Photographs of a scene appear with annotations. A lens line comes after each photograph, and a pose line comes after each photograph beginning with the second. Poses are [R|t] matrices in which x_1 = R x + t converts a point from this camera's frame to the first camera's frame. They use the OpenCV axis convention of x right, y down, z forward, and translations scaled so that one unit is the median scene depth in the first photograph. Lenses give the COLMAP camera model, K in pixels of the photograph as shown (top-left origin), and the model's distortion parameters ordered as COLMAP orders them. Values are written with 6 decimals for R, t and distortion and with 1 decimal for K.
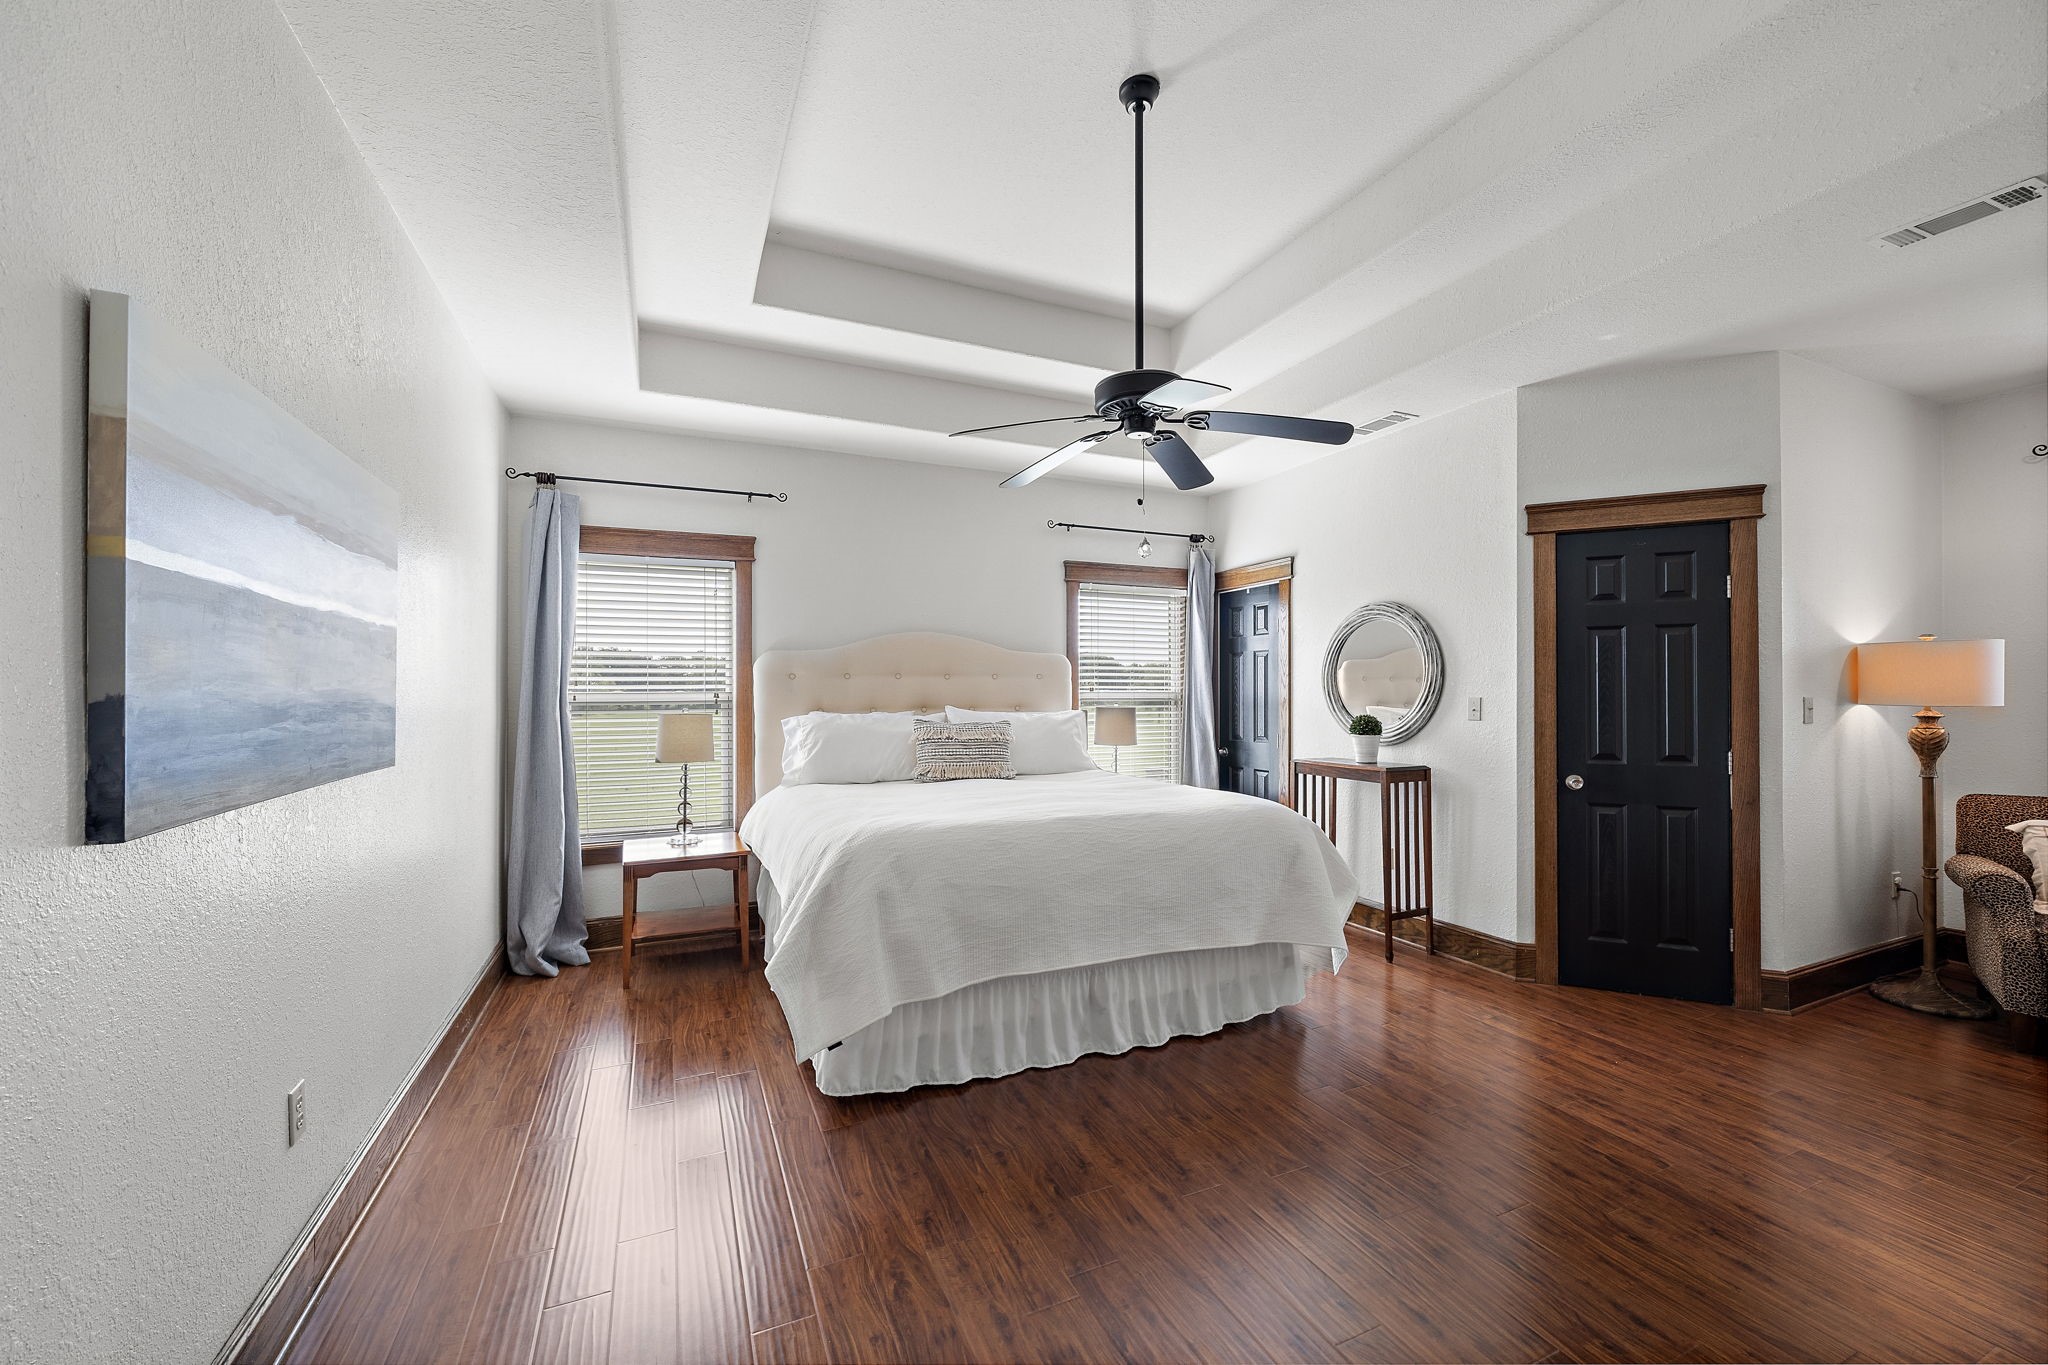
lens RADIAL K [[806.0, 0, 1024.0], [0, 806.0, 682.5], [0, 0, 1]] dist [0.000035, 0.000157]
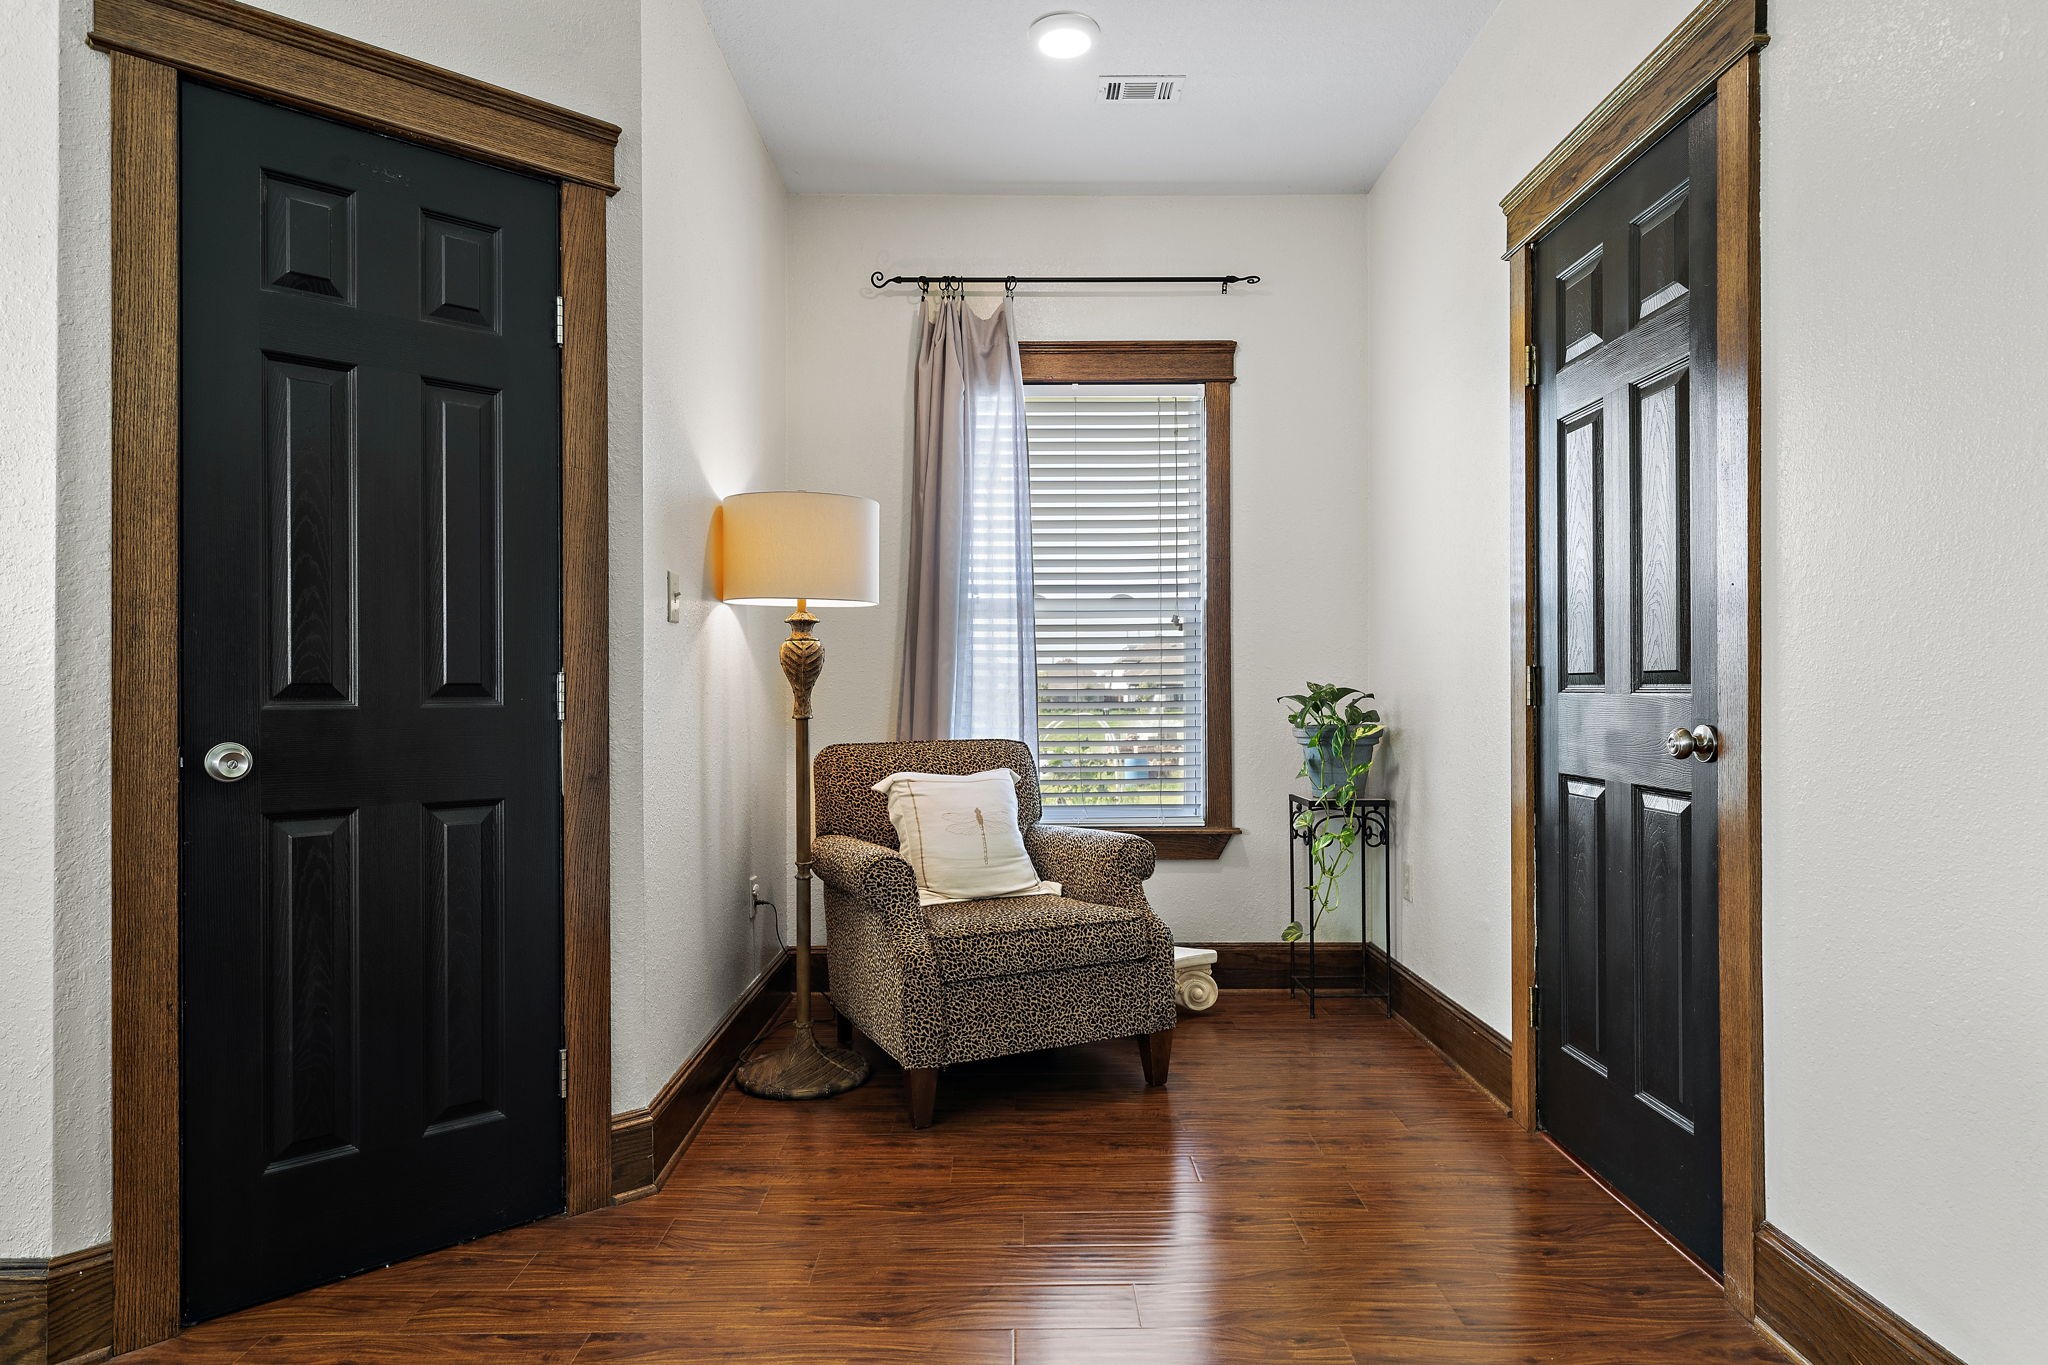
lens RADIAL K [[1212.1, 0, 1024.0], [0, 1212.1, 682.5], [0, 0, 1]] dist [-0.001771, 0.002504]
pose [[0.427534, -0.002719, 0.903995, 0.343053], [-0.005092, 0.999972, 0.005416, 0.083937], [-0.903985, -0.006919, 0.427508, 0.441220]]
